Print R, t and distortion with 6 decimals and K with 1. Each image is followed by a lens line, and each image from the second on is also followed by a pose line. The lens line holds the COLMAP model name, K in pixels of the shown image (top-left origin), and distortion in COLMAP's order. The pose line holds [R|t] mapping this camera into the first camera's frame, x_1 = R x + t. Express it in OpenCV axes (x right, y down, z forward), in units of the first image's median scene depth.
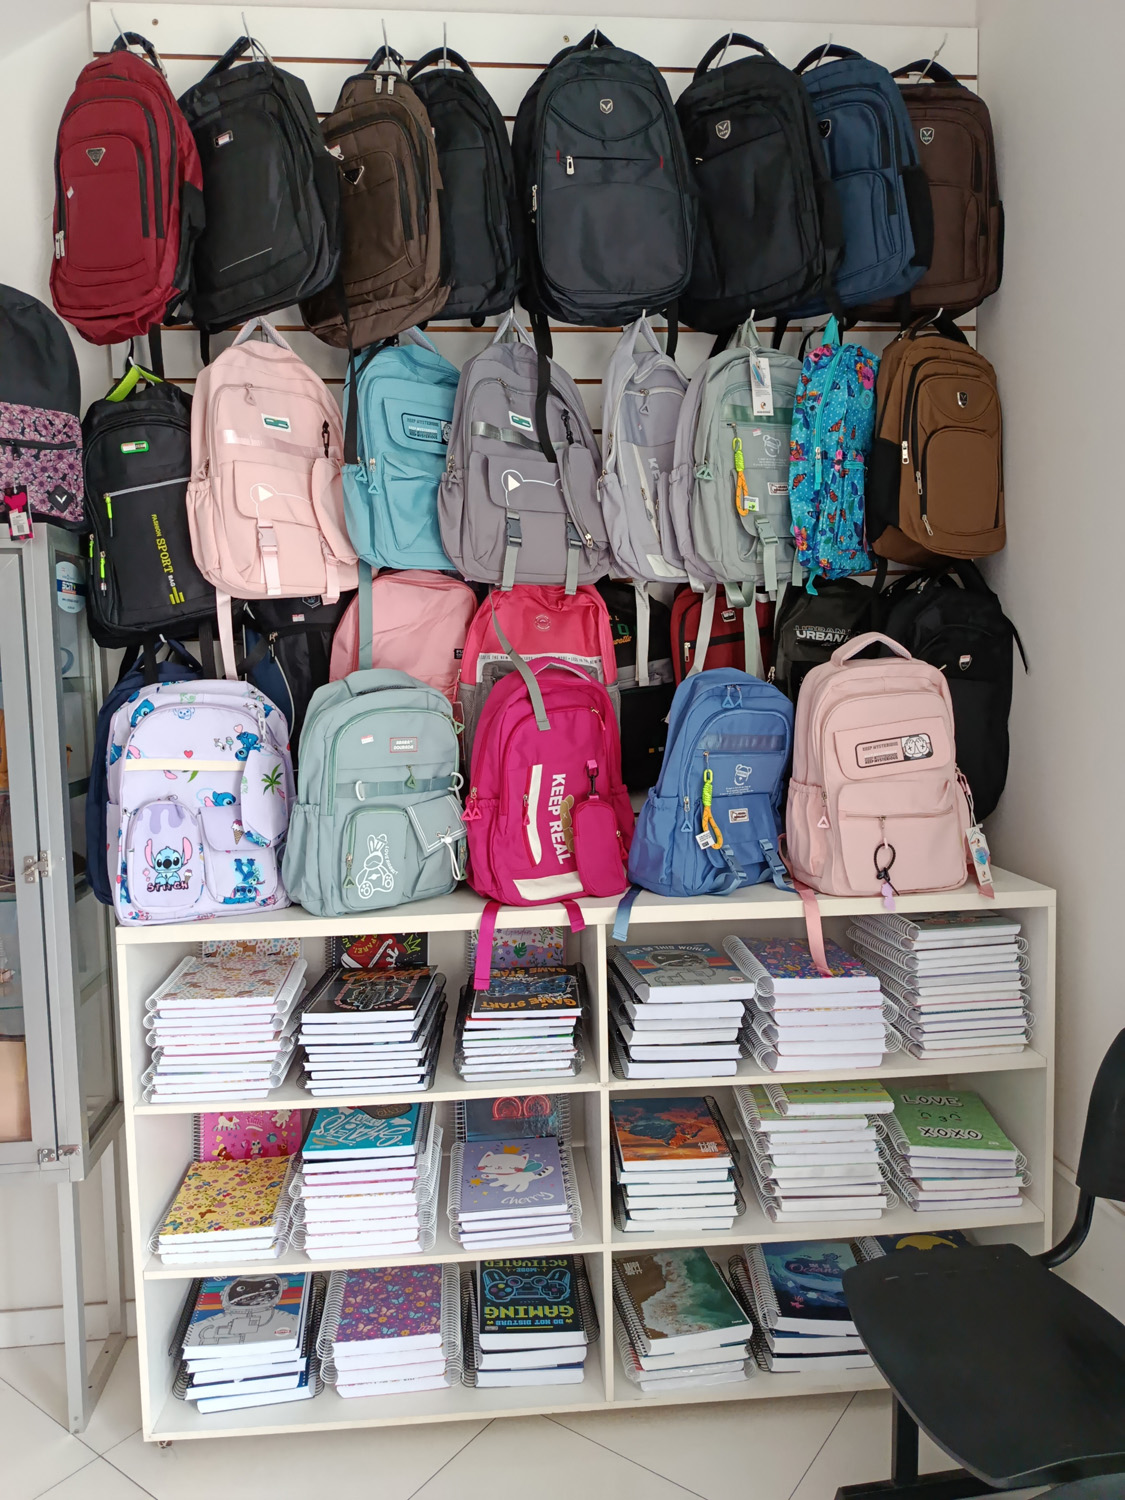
lens RADIAL K [[1028.7, 0, 562.0], [0, 1028.7, 742.6], [0, 0, 1]] dist [0.094257, -0.142835]
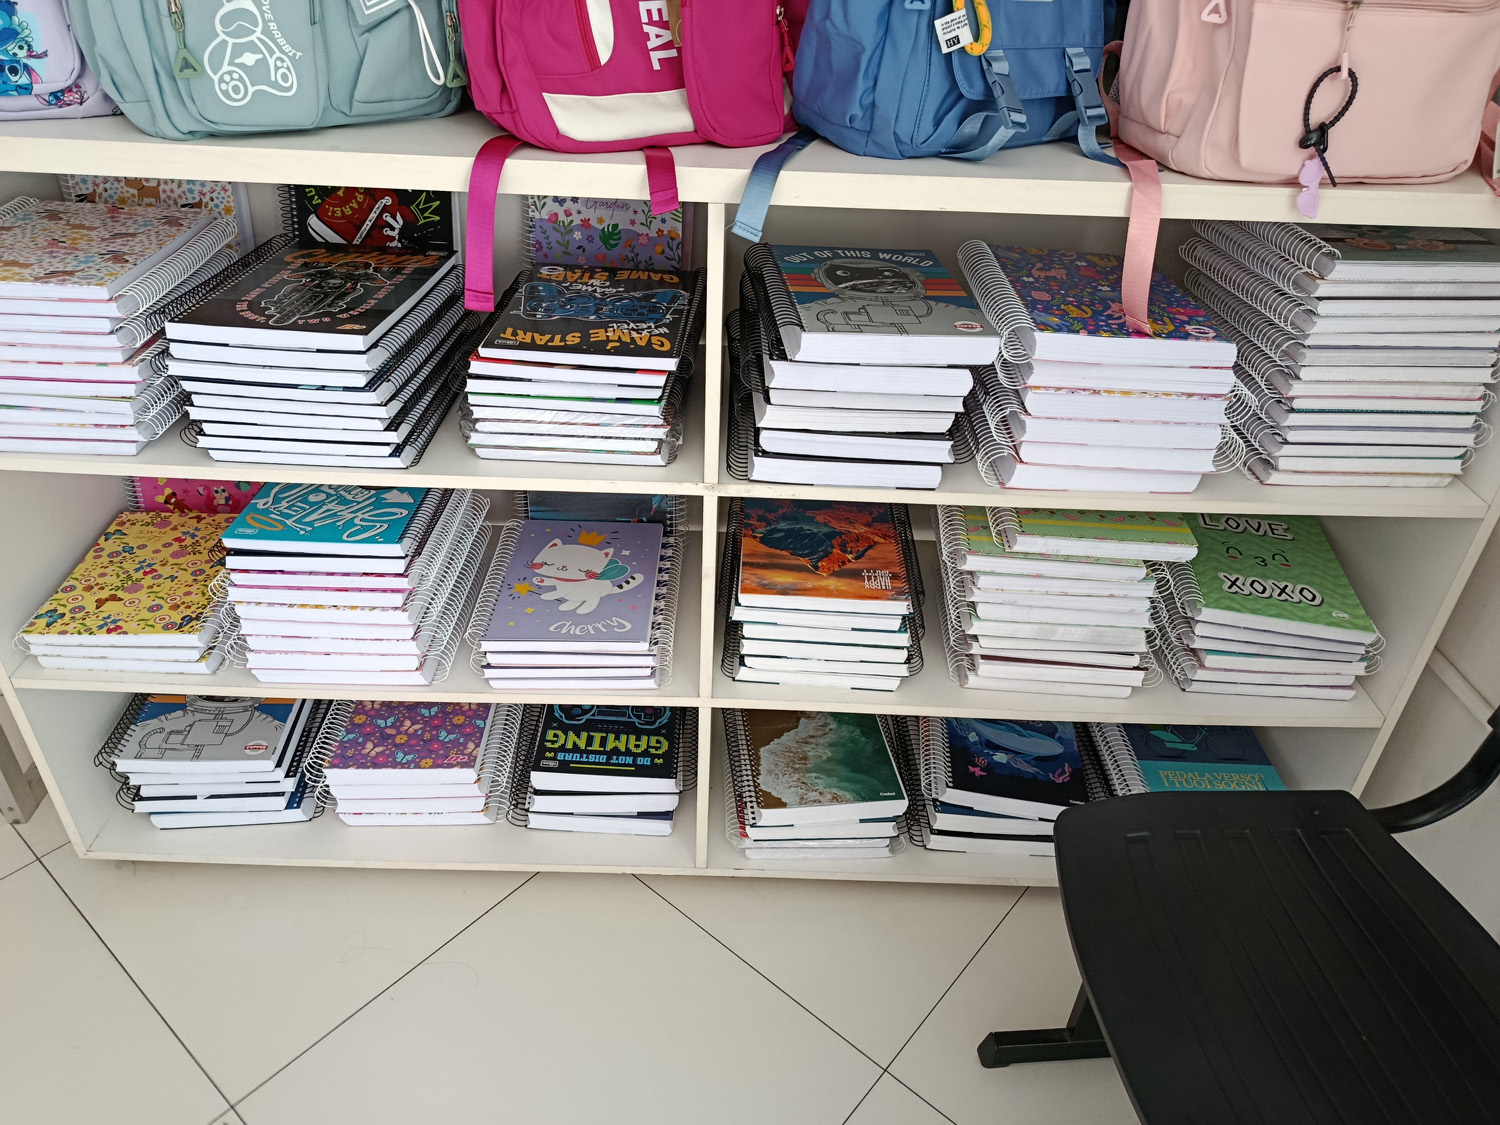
lens RADIAL K [[1055.7, 0, 745.2], [0, 1055.7, 560.6], [0, 0, 1]] dist [0.040052, -0.052790]
pose [[0.995483, 0.090619, -0.028307, 0.080250], [-0.065627, 0.872297, 0.484553, 0.076006], [0.068601, -0.480507, 0.874304, 0.456874]]
